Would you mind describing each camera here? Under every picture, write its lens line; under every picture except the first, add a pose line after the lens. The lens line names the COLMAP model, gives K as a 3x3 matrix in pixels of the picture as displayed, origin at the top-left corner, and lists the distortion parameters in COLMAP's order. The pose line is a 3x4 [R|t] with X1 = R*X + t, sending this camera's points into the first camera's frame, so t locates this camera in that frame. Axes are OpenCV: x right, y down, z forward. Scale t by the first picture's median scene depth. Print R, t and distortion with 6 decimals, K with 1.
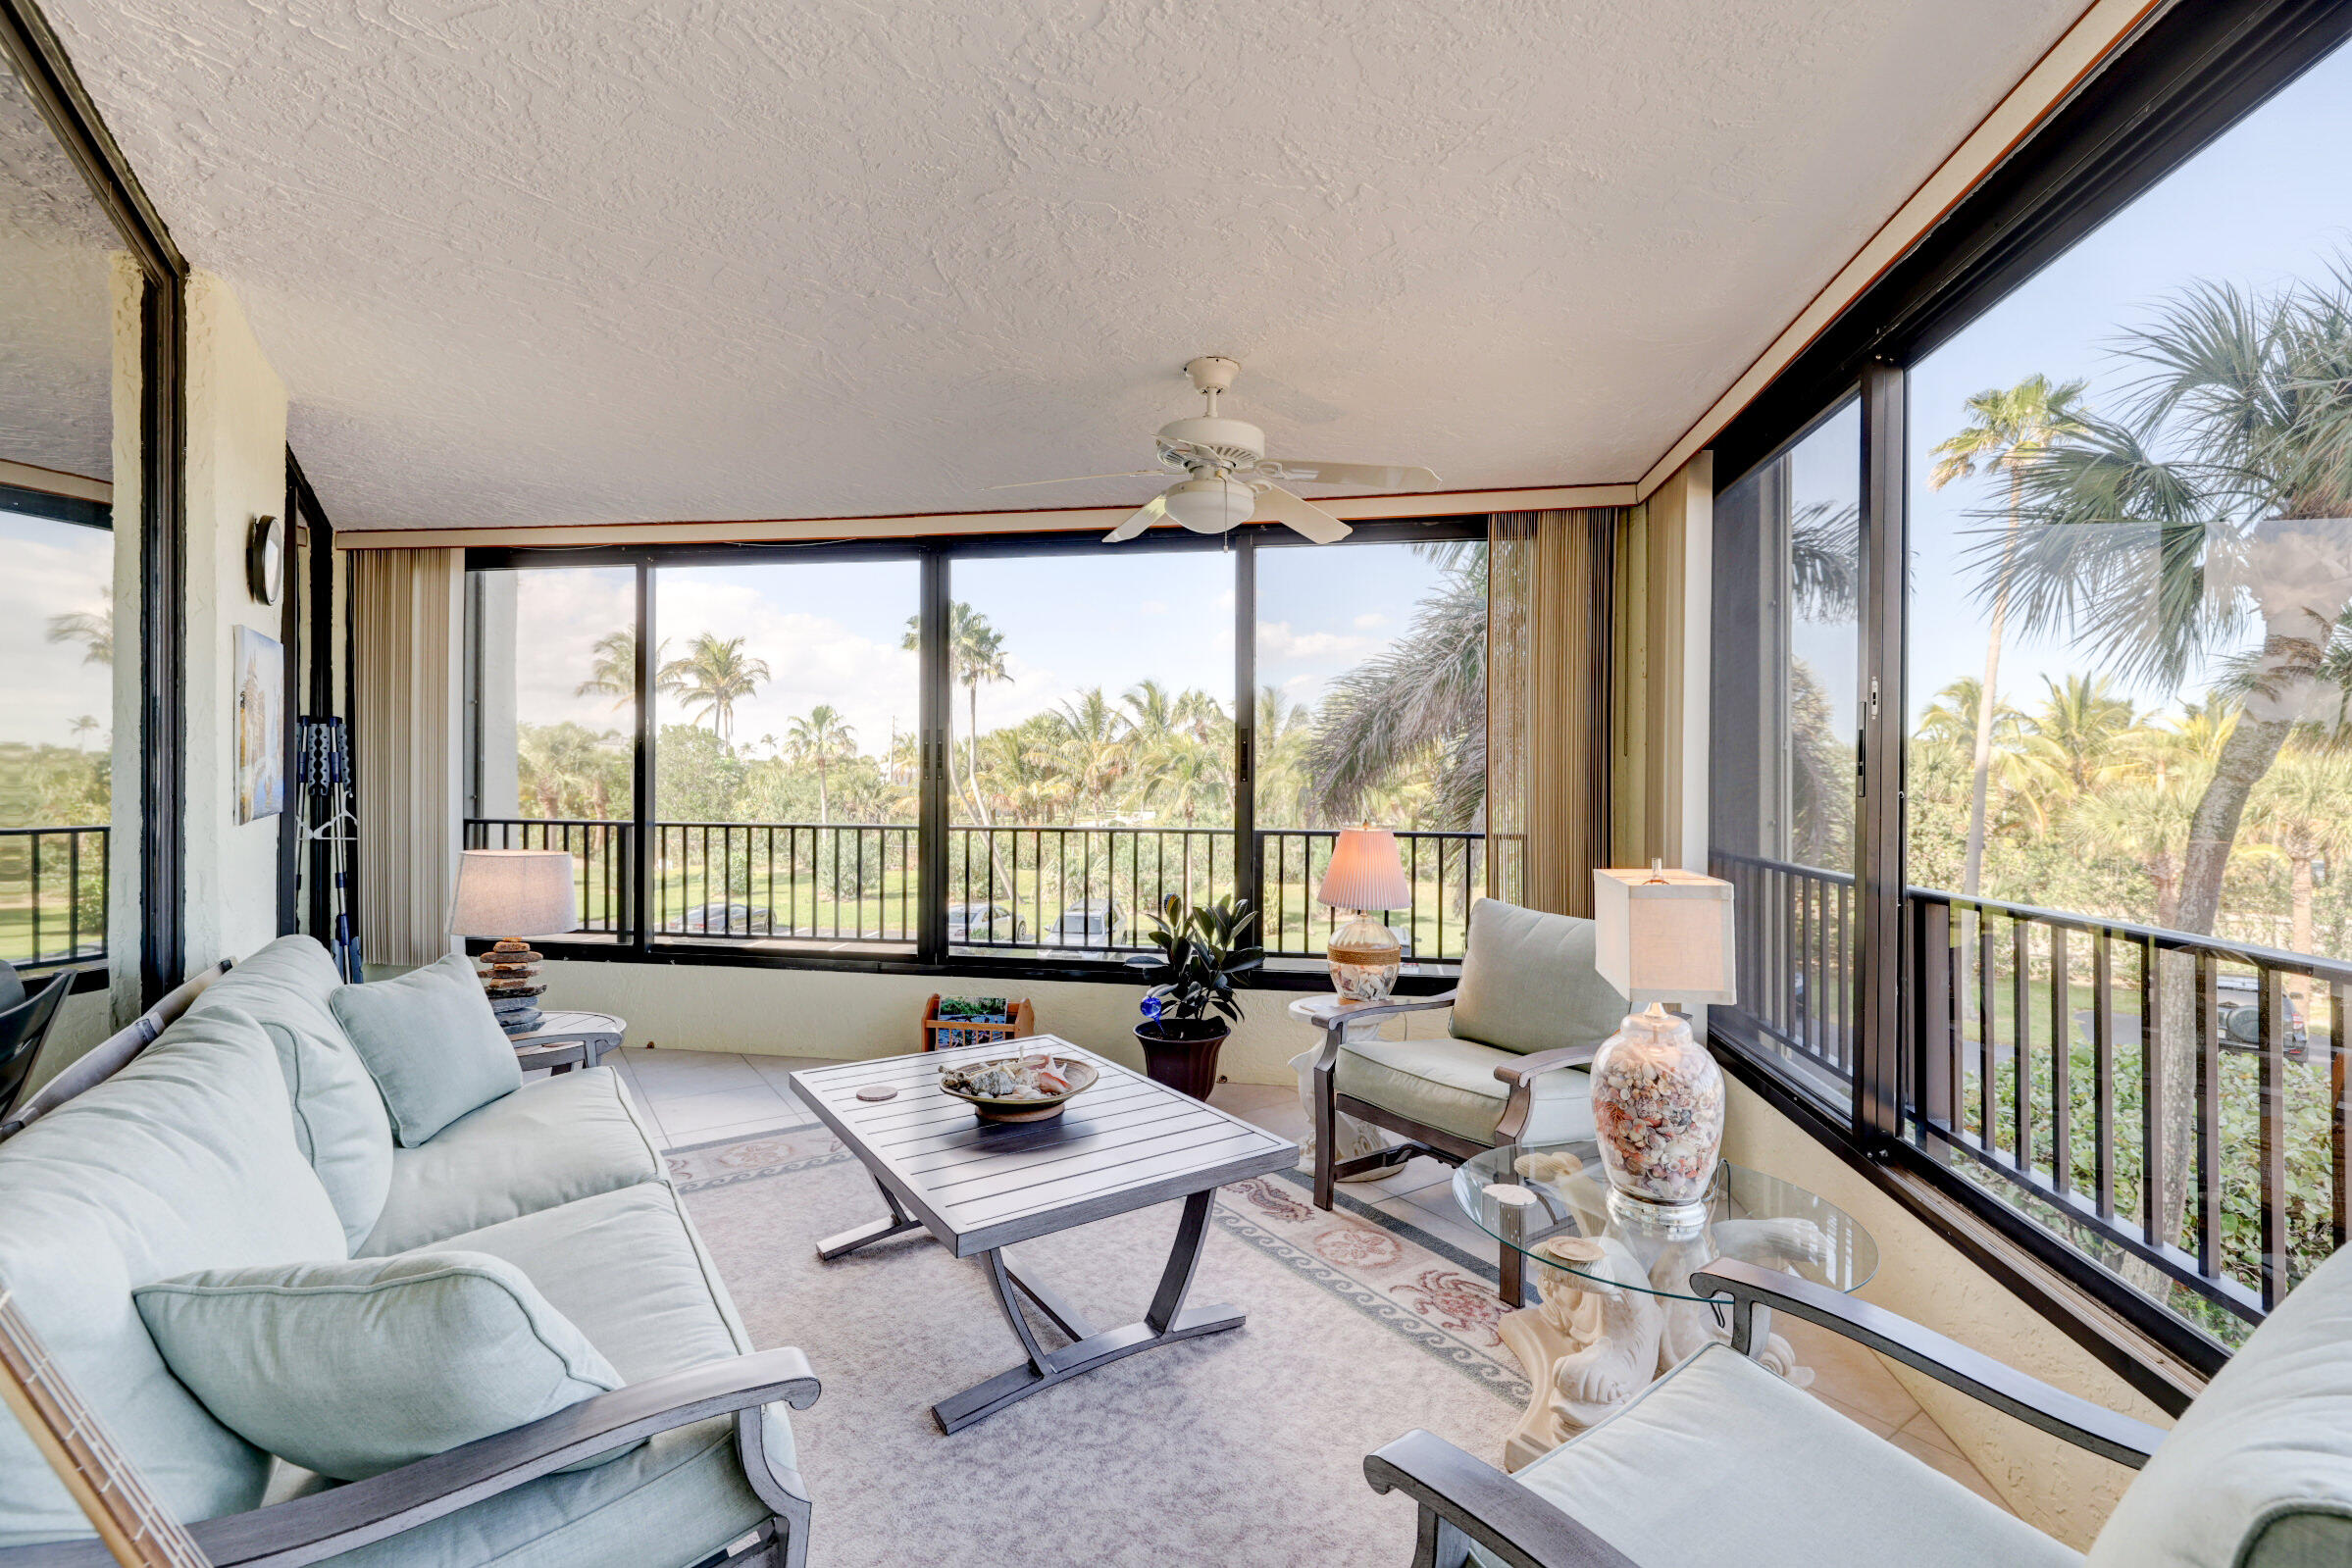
lens RADIAL K [[976.9, 0, 1173.3], [0, 976.9, 778.9], [0, 0, 1]] dist [-0.002787, 0.000226]
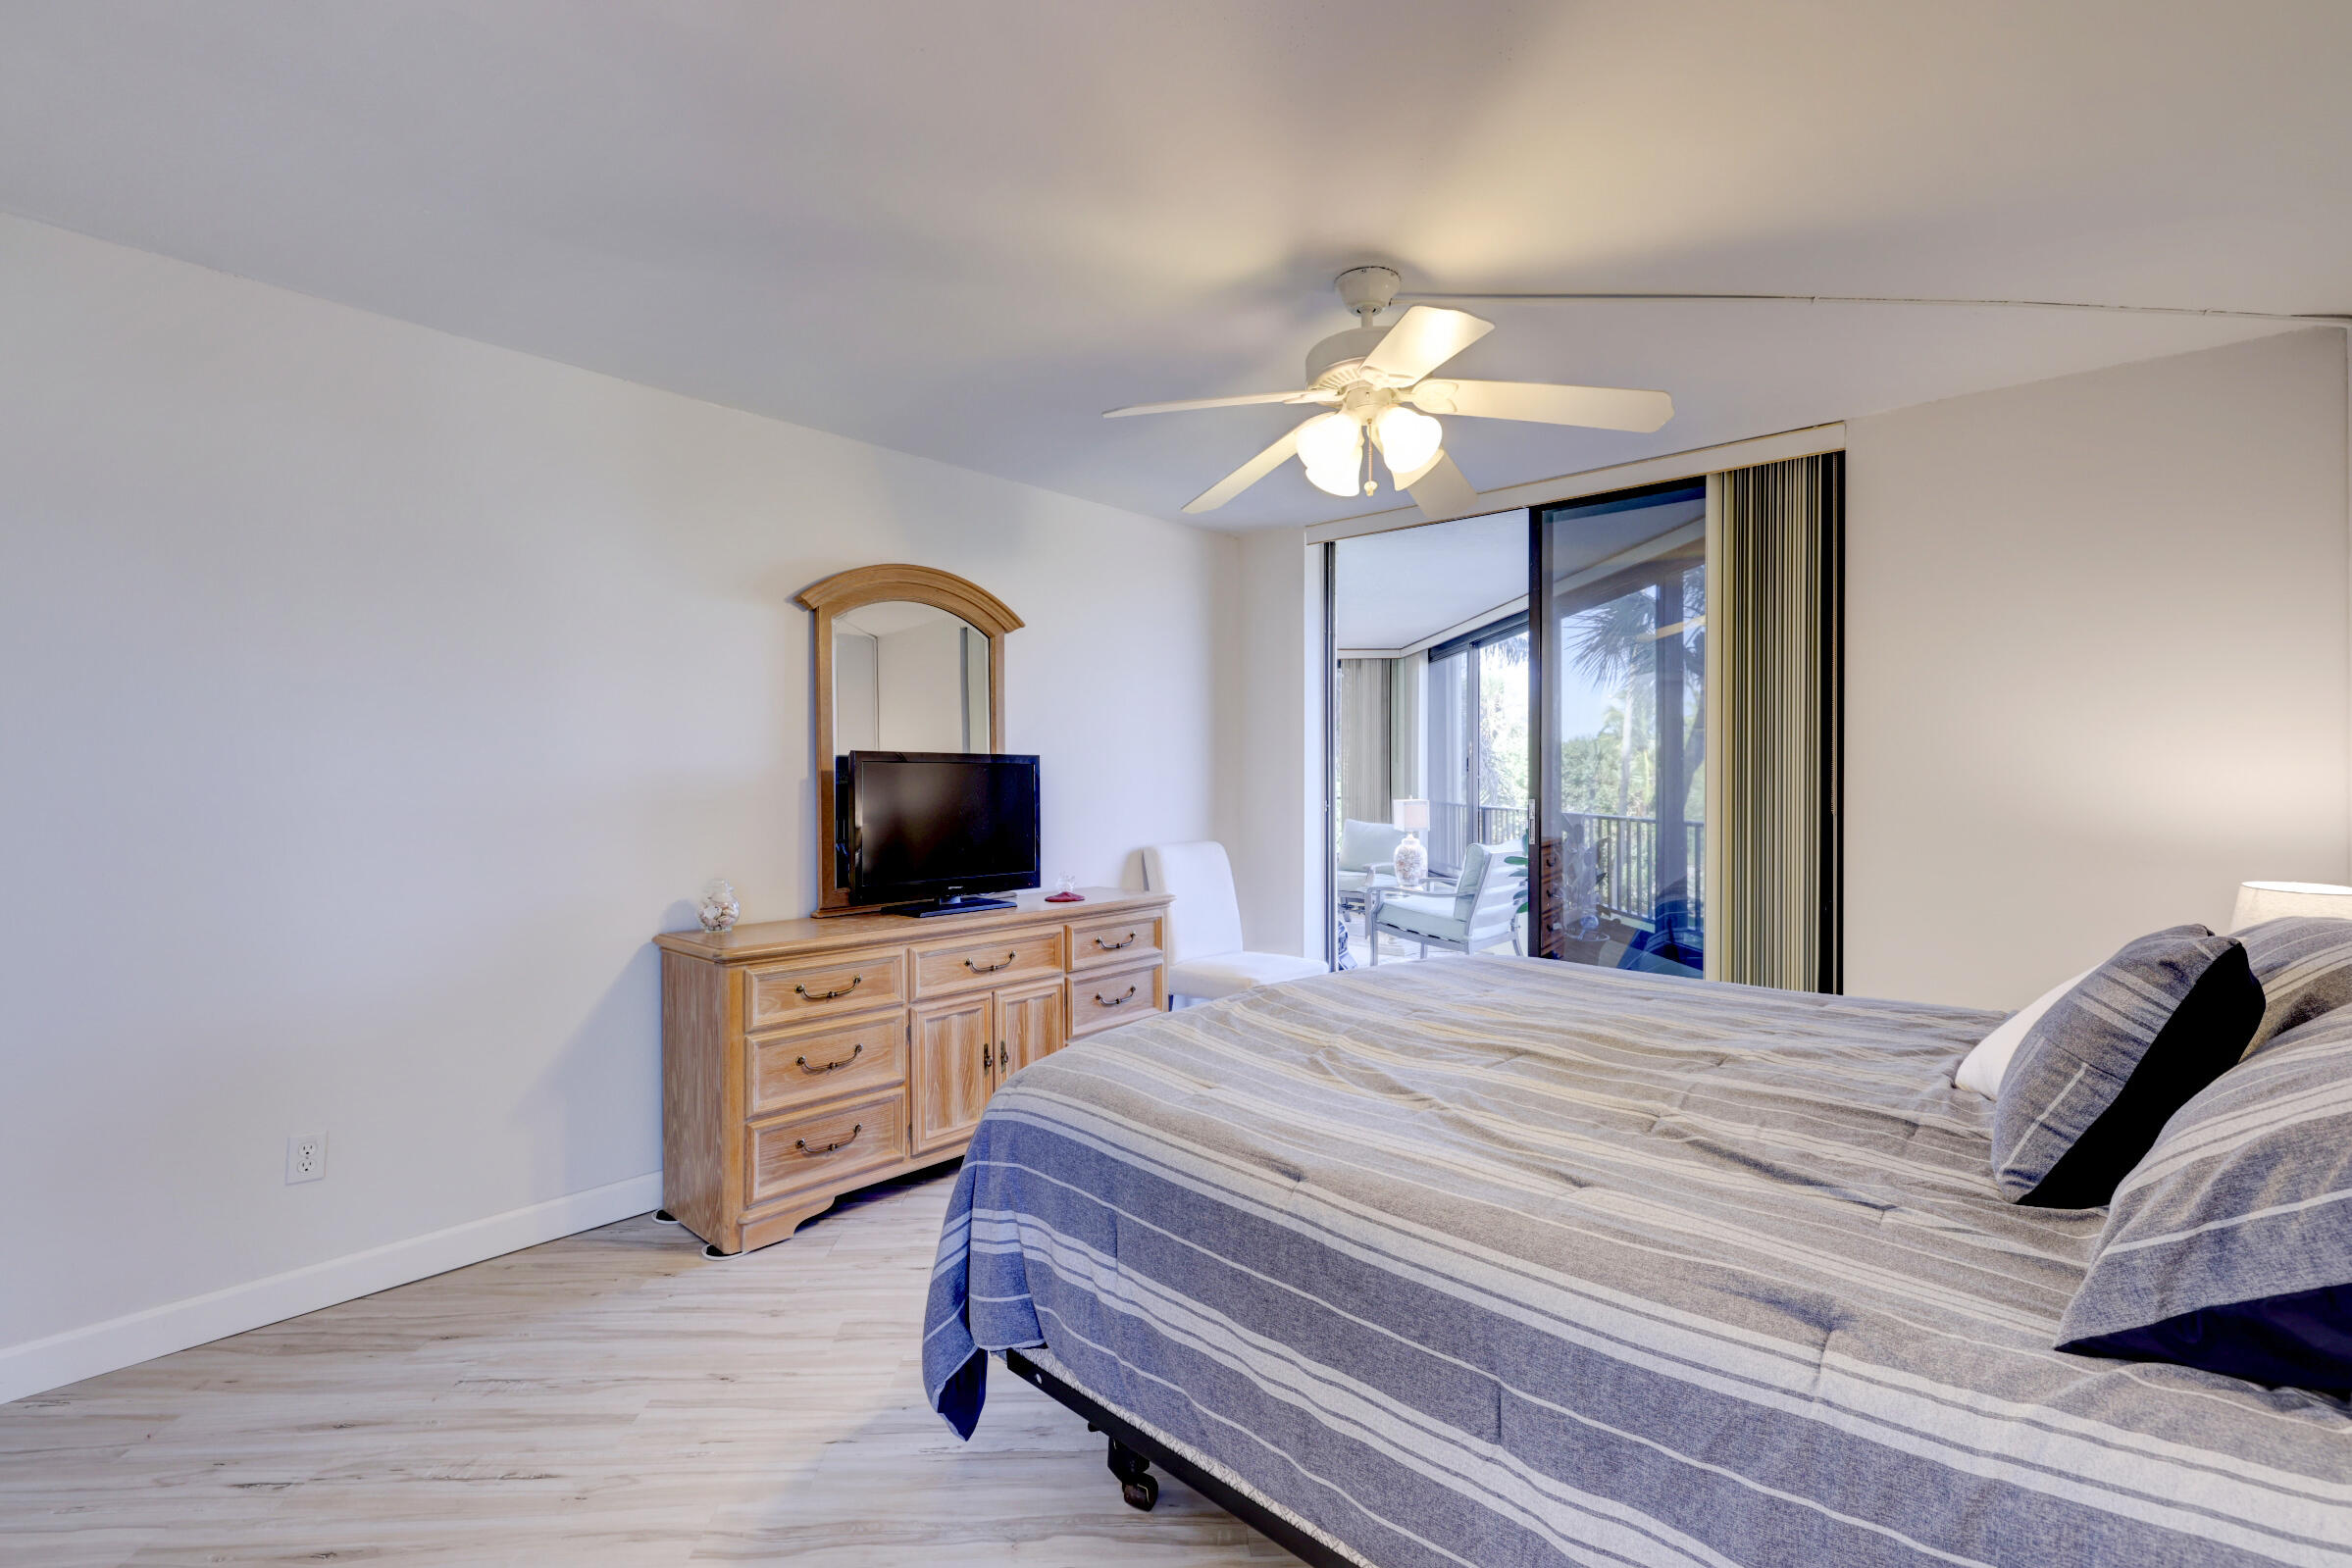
lens RADIAL K [[976.9, 0, 1173.3], [0, 976.9, 778.9], [0, 0, 1]] dist [-0.002787, 0.000226]
pose [[0.973880, -0.006703, 0.226965, -0.861104], [0.003690, 0.999899, 0.013700, -0.027199], [-0.227034, -0.012504, 0.973807, -1.695590]]
